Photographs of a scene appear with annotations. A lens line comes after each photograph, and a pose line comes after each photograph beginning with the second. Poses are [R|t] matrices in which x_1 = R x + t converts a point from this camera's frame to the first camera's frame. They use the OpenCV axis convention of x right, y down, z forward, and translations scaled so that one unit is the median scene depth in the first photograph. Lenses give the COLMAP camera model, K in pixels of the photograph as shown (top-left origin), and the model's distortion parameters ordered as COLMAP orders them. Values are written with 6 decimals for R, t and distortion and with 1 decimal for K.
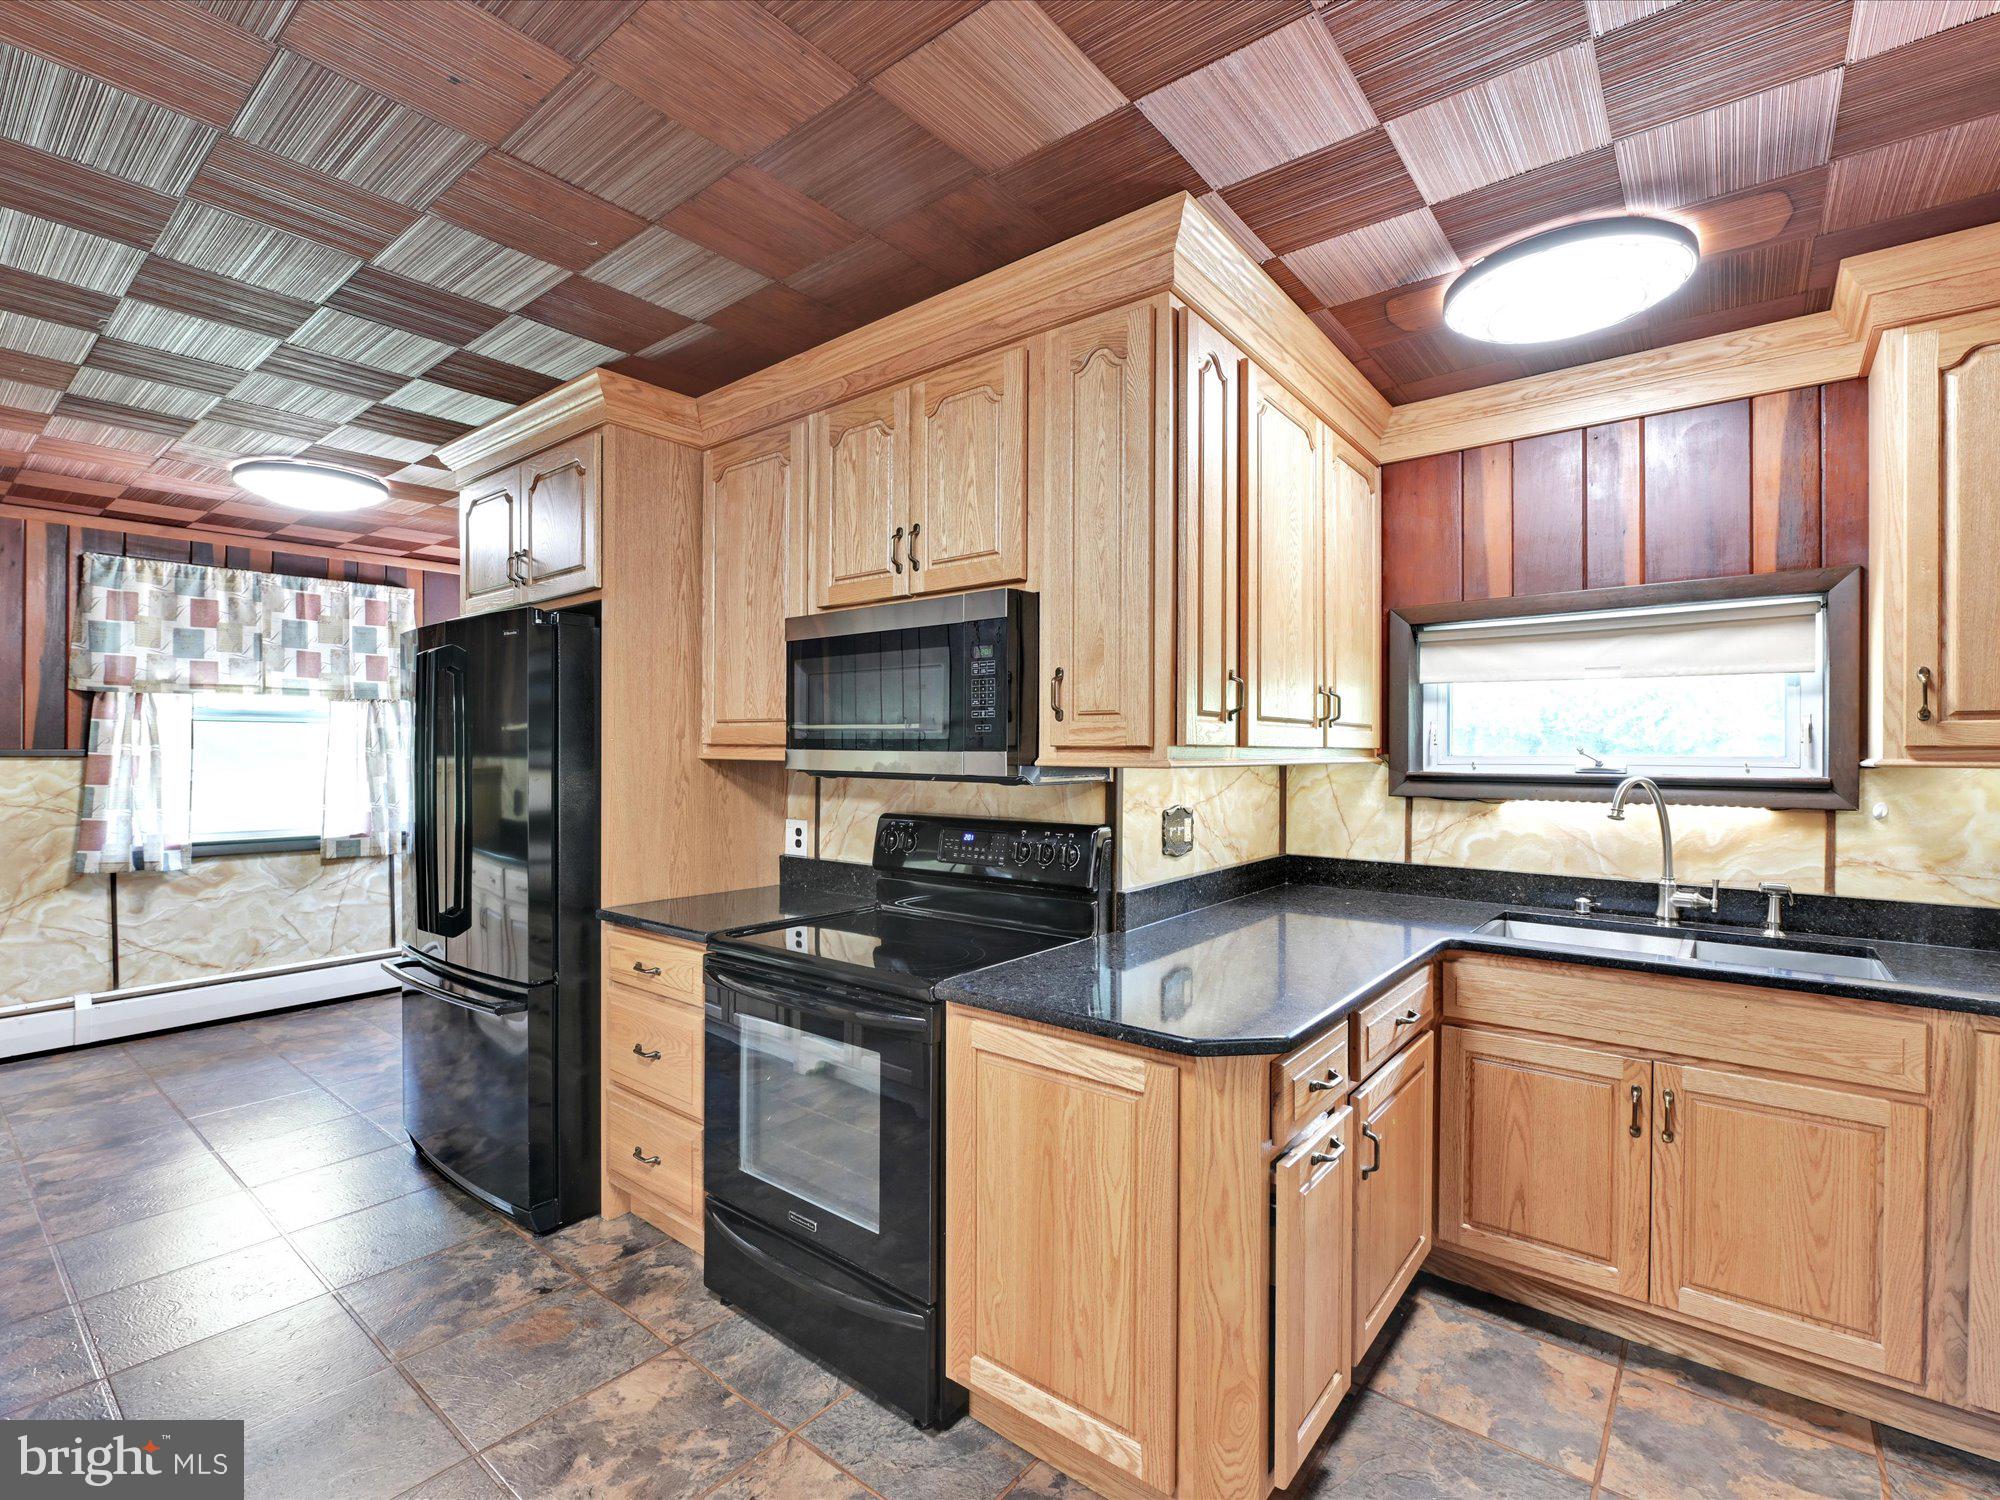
lens RADIAL K [[852.8, 0, 996.3], [0, 852.8, 748.2], [0, 0, 1]] dist [-0.002302, -0.000657]
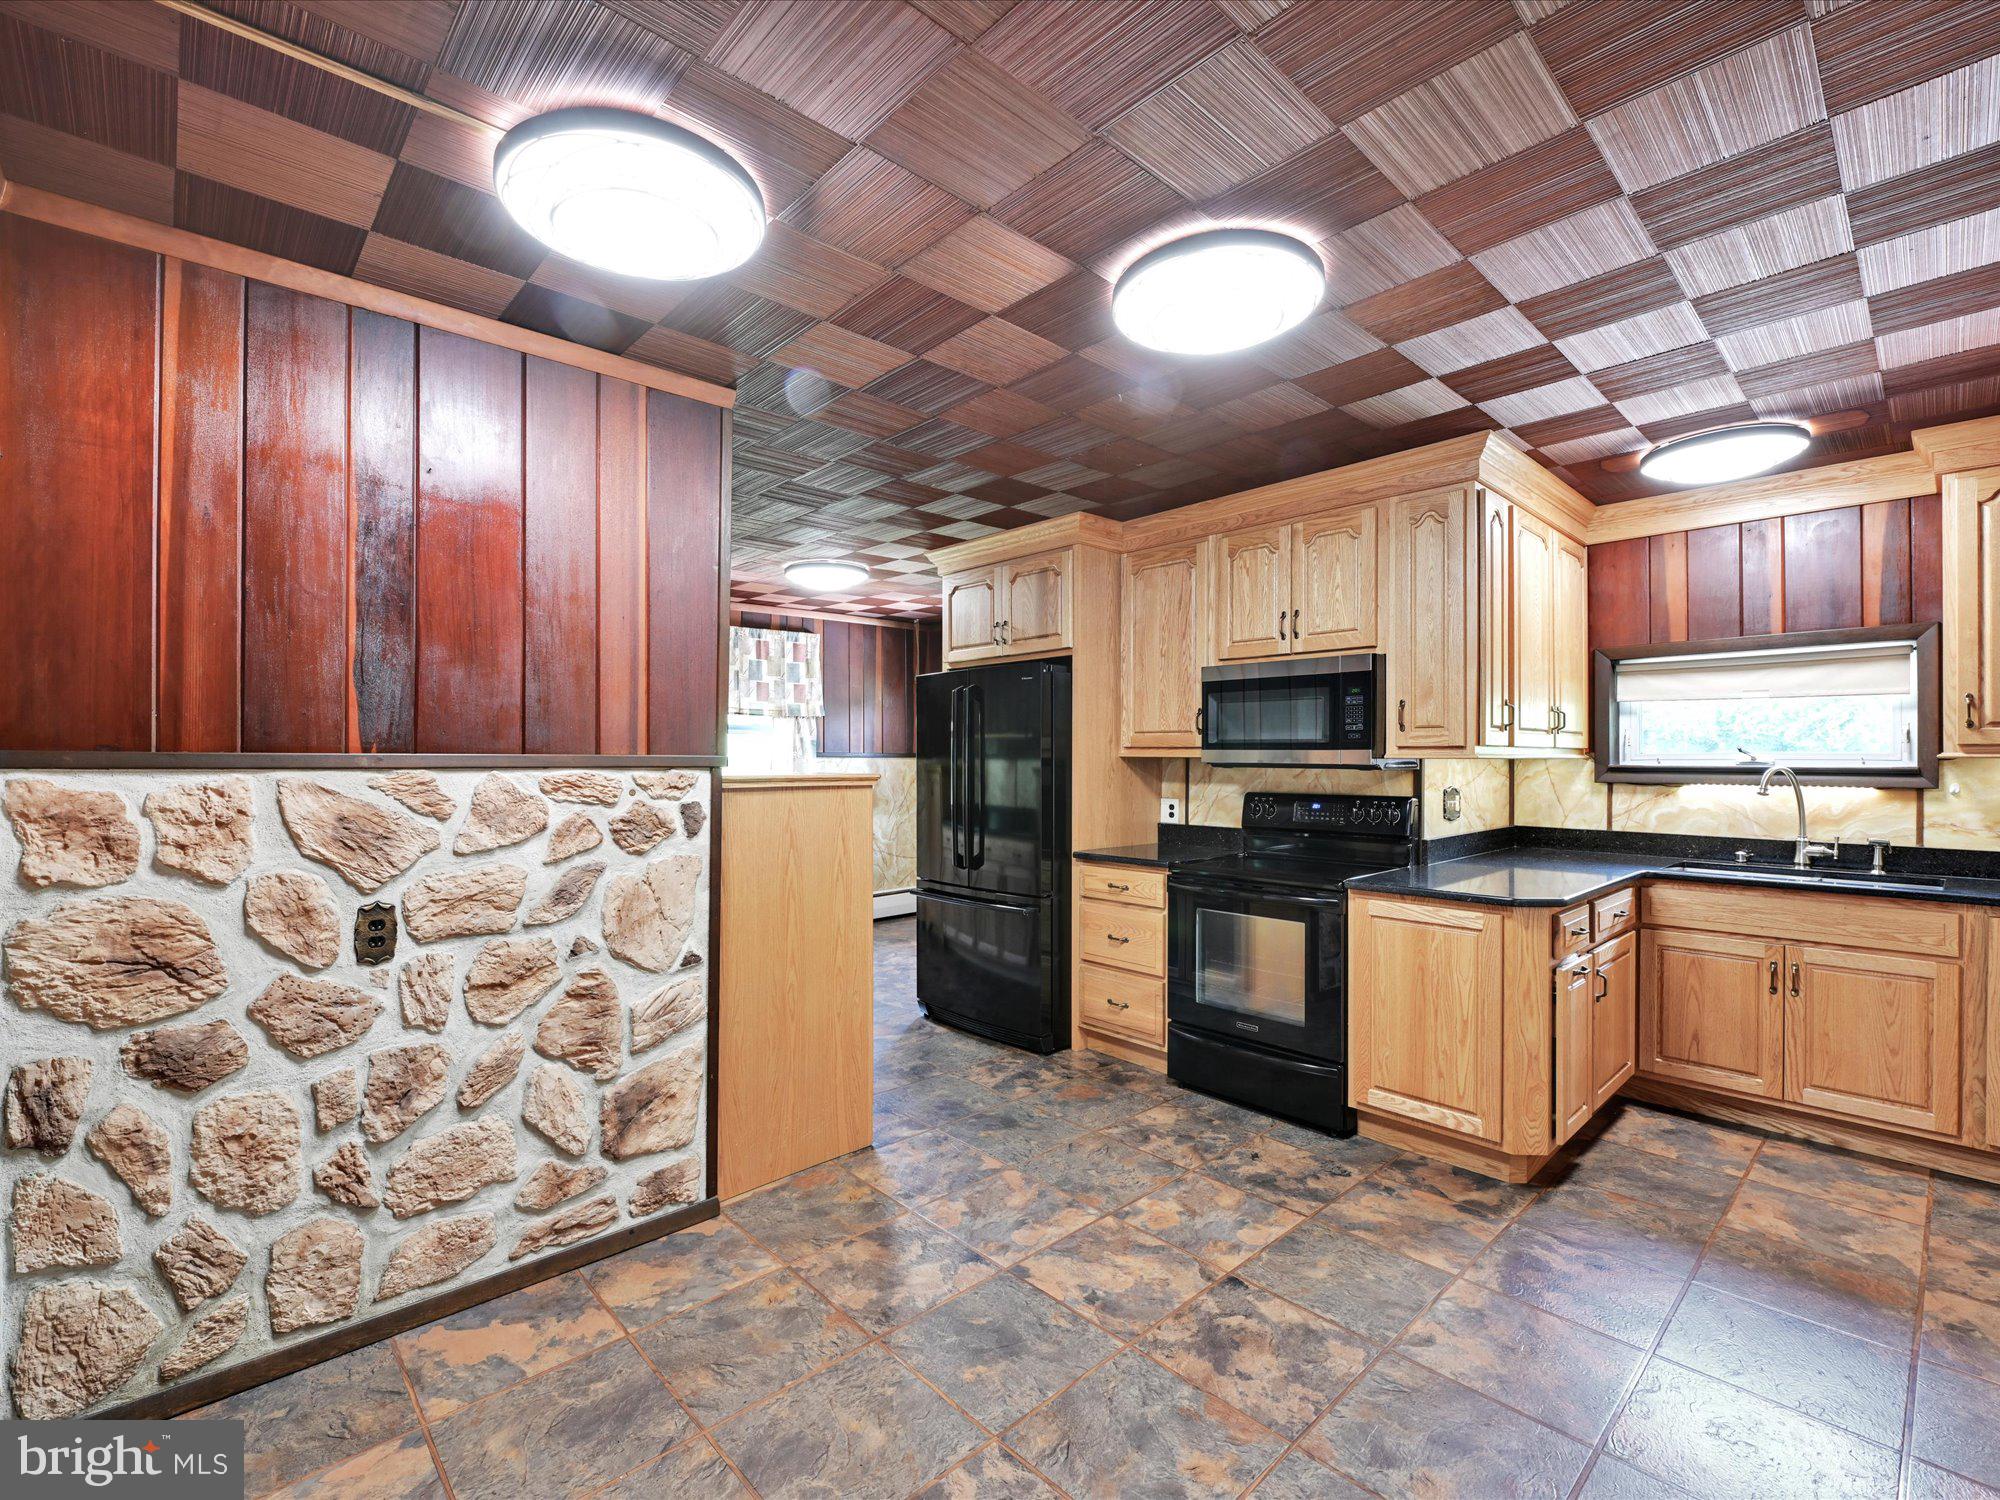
lens RADIAL K [[891.6, 0, 1027.7], [0, 891.6, 751.7], [0, 0, 1]] dist [-0.002371, -0.001739]
pose [[0.995833, -0.003628, -0.091122, -0.429508], [0.003277, 0.999987, -0.004001, 0.010857], [0.091135, 0.003686, 0.995832, -0.697842]]
